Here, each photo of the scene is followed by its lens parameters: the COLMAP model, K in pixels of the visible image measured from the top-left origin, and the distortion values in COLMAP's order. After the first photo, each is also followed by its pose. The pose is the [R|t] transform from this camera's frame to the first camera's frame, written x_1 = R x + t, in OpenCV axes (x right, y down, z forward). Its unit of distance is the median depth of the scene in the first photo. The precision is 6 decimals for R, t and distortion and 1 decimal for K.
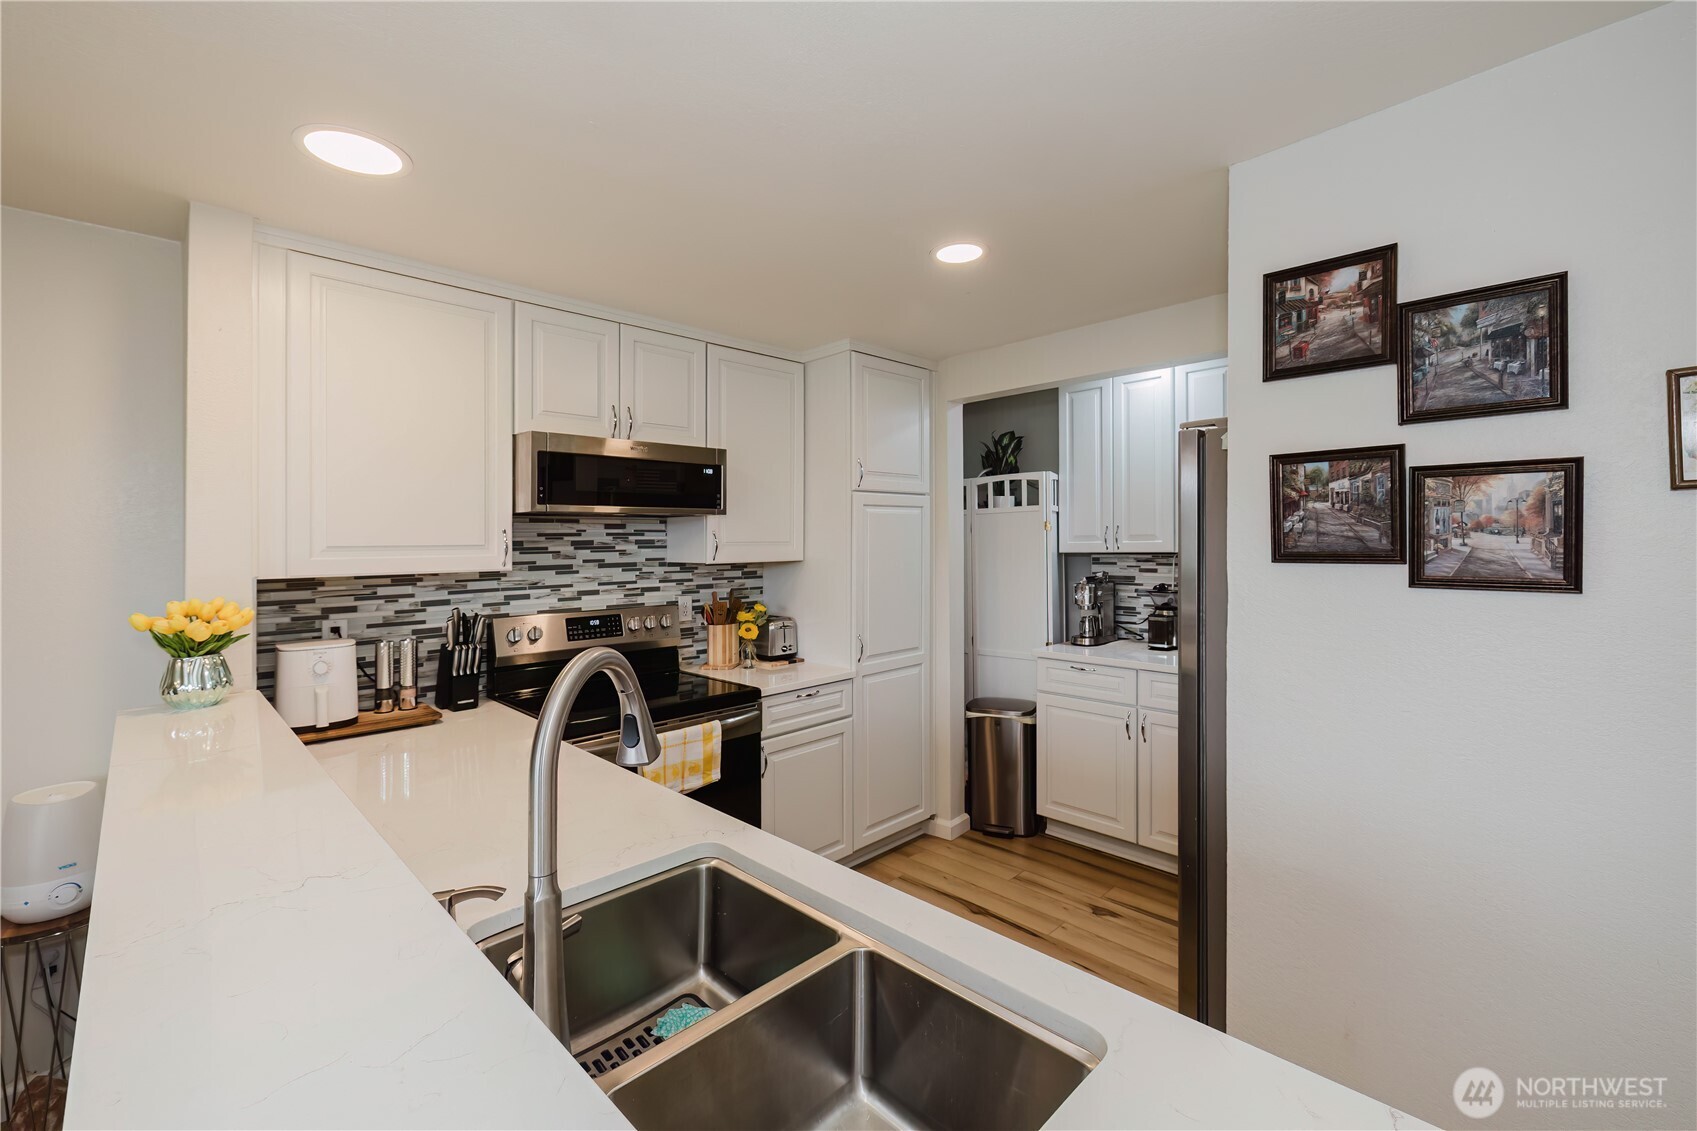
lens RADIAL K [[718.3, 0, 841.5], [0, 718.3, 546.3], [0, 0, 1]] dist [-0.003936, -0.000207]
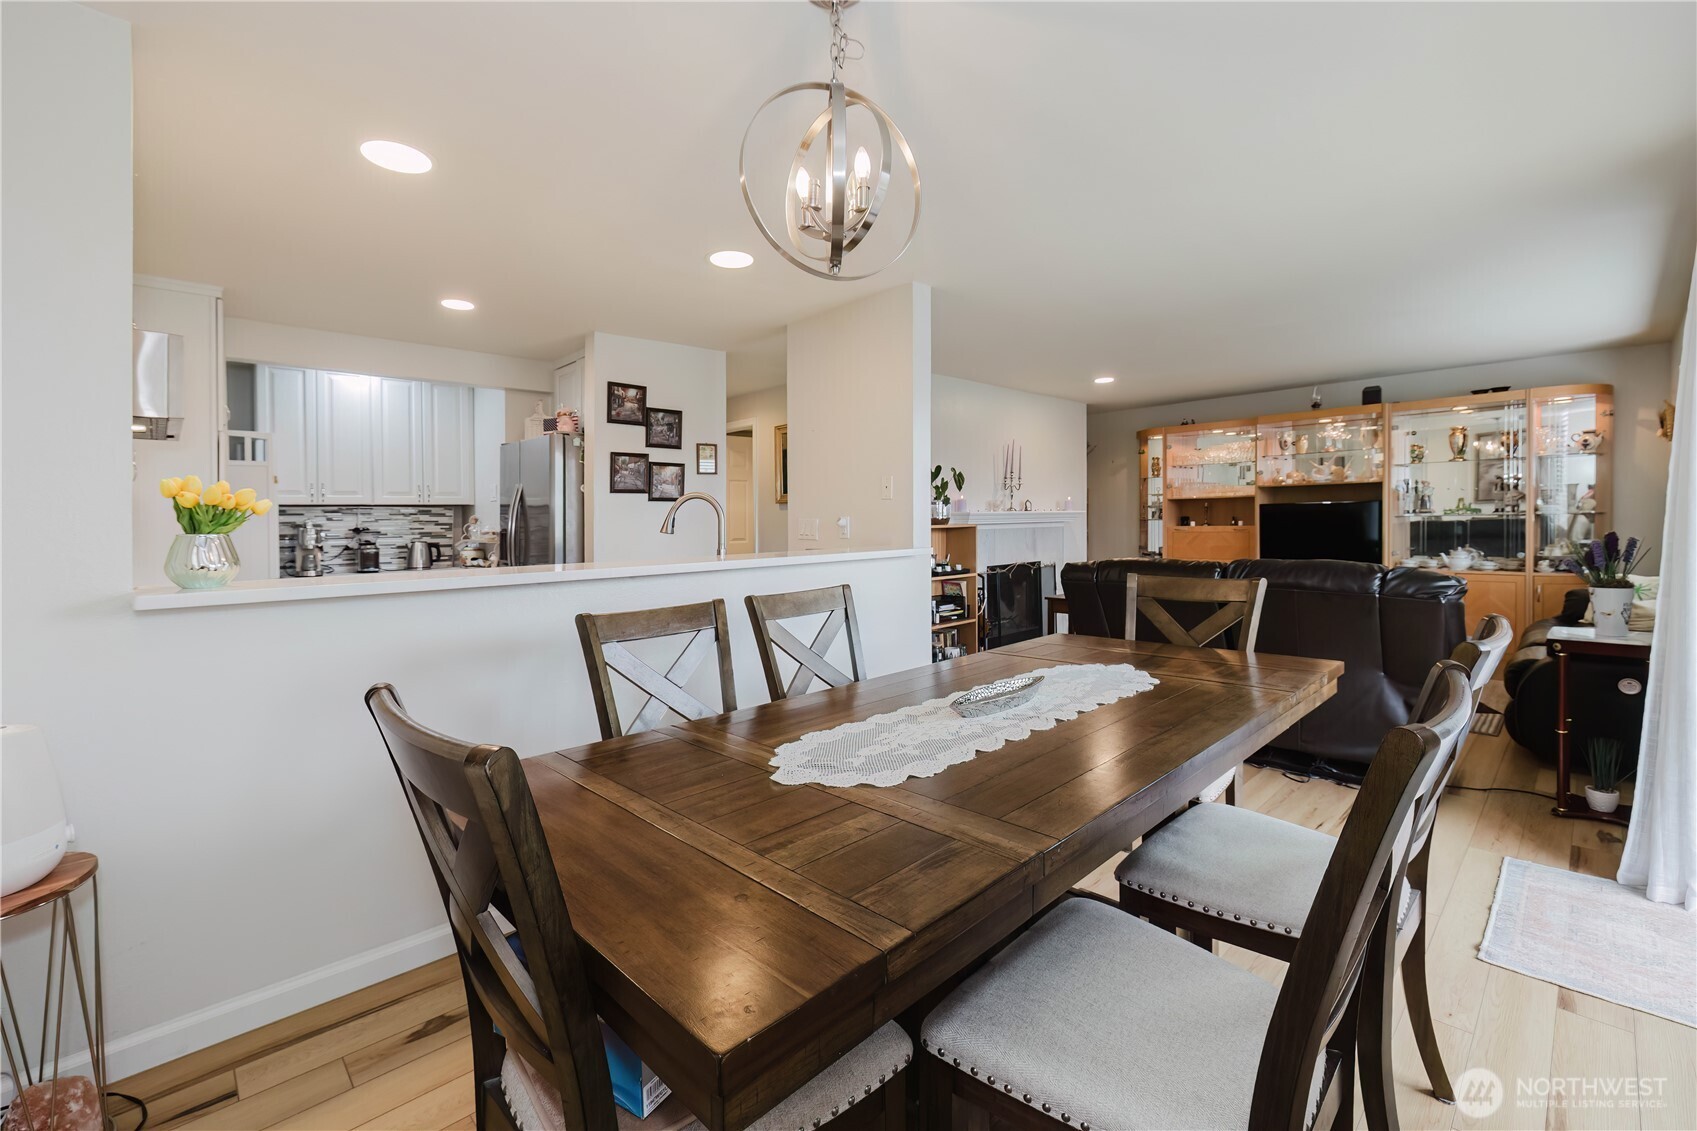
lens RADIAL K [[718.3, 0, 842.1], [0, 718.3, 537.6], [0, 0, 1]] dist [-0.003936, -0.000207]
pose [[0.017398, -0.010875, 0.999789, -1.311136], [0.025301, 0.999625, 0.010433, 0.116913], [-0.999528, 0.025114, 0.017667, 0.083855]]
